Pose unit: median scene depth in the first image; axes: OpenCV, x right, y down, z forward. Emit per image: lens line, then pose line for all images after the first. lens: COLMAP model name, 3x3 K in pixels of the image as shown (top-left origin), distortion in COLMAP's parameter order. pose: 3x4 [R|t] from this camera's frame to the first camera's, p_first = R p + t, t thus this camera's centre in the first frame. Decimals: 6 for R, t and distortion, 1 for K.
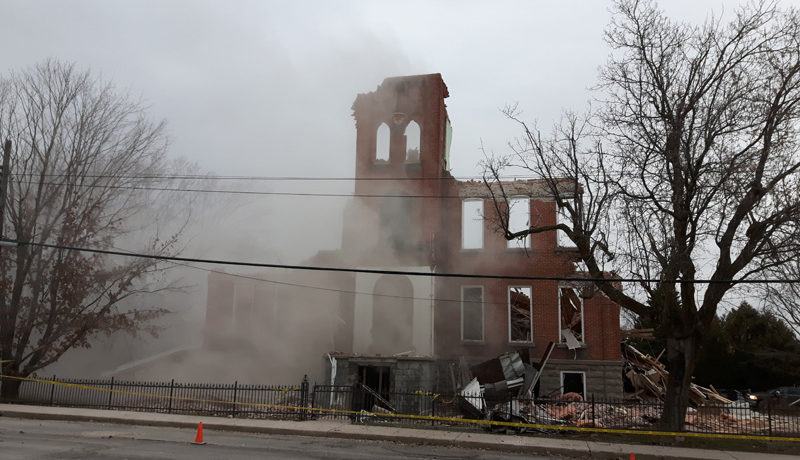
lens RADIAL K [[674.2, 0, 405.1], [0, 674.2, 230.9], [0, 0, 1]] dist [0.042716, -0.090636]
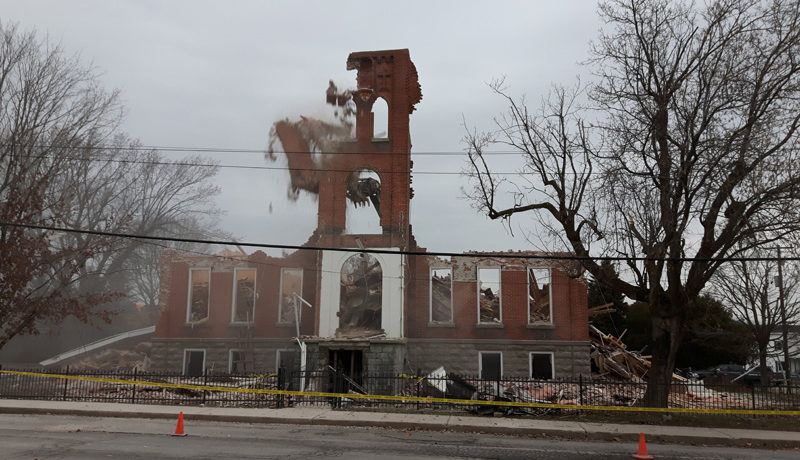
lens RADIAL K [[674.2, 0, 407.6], [0, 674.2, 232.9], [0, 0, 1]] dist [0.042716, -0.090636]
pose [[0.995105, 0.001667, 0.098810, -0.065616], [-0.004189, 0.999671, 0.025317, 0.009729], [-0.098735, -0.025607, 0.994784, 0.042624]]
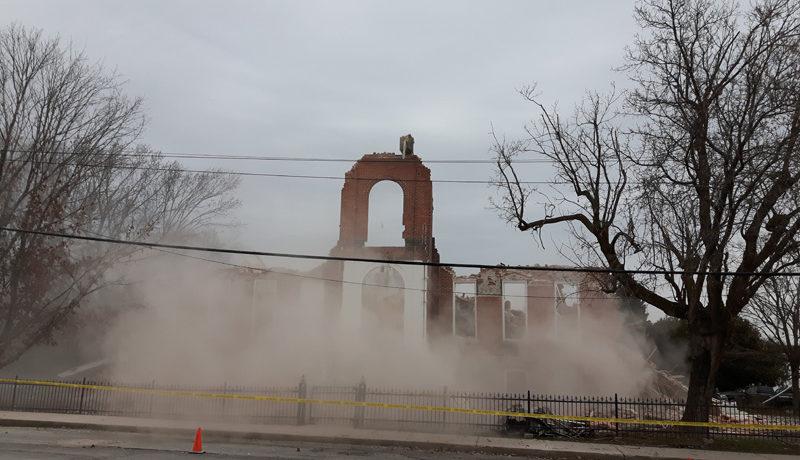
lens RADIAL K [[674.2, 0, 406.6], [0, 674.2, 230.9], [0, 0, 1]] dist [0.042716, -0.090636]
pose [[0.997379, 0.011994, 0.071356, -0.074734], [-0.011918, 0.999928, -0.001501, 0.017616], [-0.071369, 0.000647, 0.997450, 0.075476]]
